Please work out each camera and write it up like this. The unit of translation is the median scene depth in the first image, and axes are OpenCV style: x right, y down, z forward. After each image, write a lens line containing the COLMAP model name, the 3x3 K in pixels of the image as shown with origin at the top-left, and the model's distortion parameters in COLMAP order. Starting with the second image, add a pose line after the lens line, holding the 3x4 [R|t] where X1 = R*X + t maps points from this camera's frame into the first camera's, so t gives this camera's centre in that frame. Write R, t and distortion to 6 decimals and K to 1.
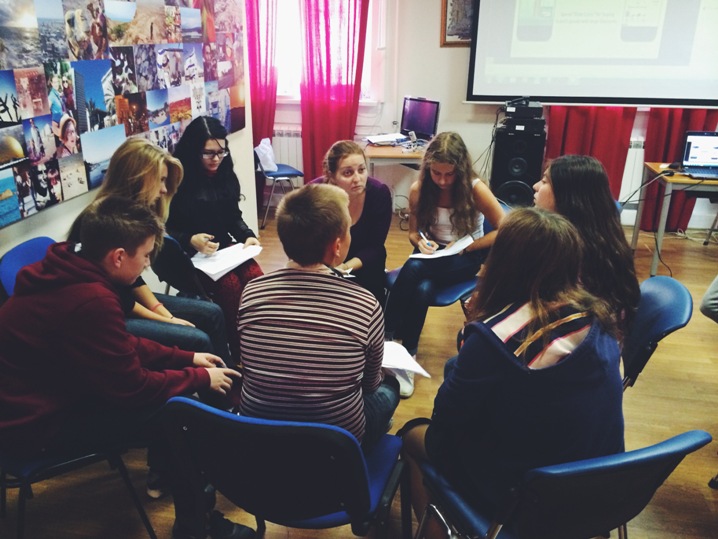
lens RADIAL K [[624.0, 0, 360.0], [0, 624.0, 271.6], [0, 0, 1]] dist [0.014061, -0.023475]
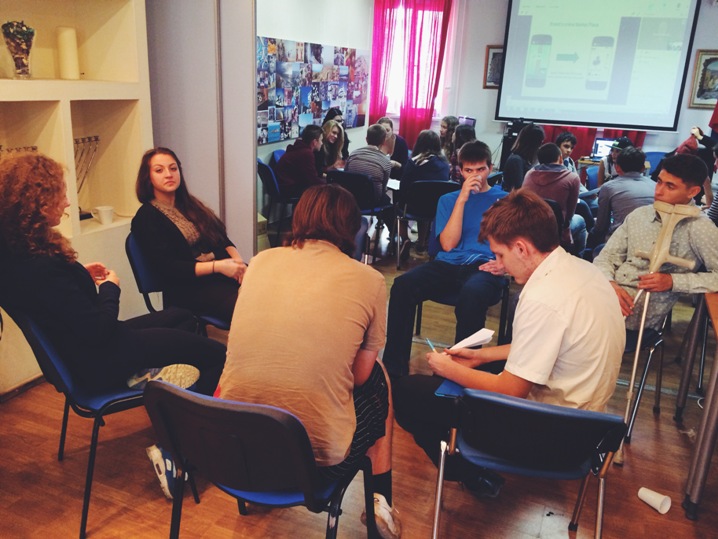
lens RADIAL K [[624.0, 0, 357.4], [0, 624.0, 269.1], [0, 0, 1]] dist [0.014061, -0.023475]
pose [[0.977267, 0.094647, -0.189715, 0.265168], [-0.105924, 0.993107, -0.050184, 0.404067], [0.183658, 0.069139, 0.980556, -1.125405]]
